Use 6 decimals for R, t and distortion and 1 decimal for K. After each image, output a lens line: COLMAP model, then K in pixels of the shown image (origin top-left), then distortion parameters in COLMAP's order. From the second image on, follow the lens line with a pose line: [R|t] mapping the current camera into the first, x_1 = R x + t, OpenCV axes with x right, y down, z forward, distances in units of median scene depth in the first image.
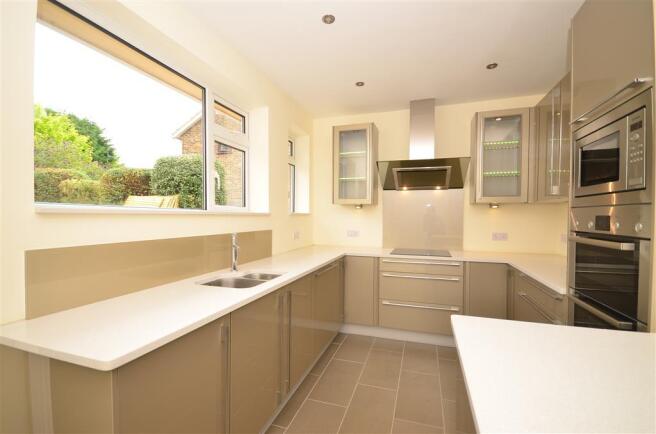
lens RADIAL K [[287.5, 0, 328.0], [0, 287.5, 217.0], [0, 0, 1]] dist [0.000417, -0.000241]
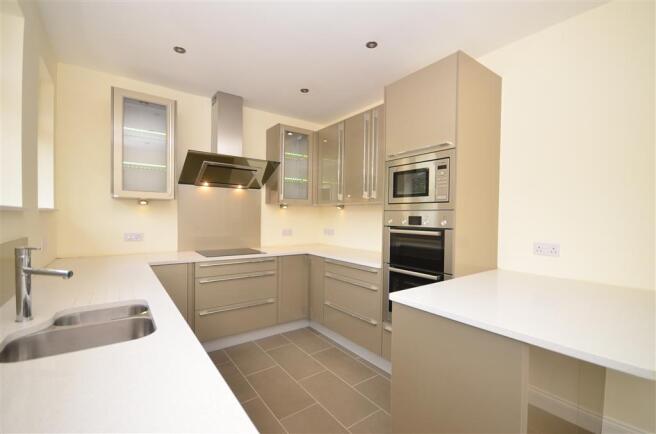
lens RADIAL K [[287.5, 0, 328.0], [0, 287.5, 217.0], [0, 0, 1]] dist [0.000417, -0.000241]
pose [[0.587929, 0.002620, 0.808909, -0.281853], [-0.007656, 0.999968, 0.002326, -0.000019], [-0.808877, -0.007560, 0.587930, 0.176553]]
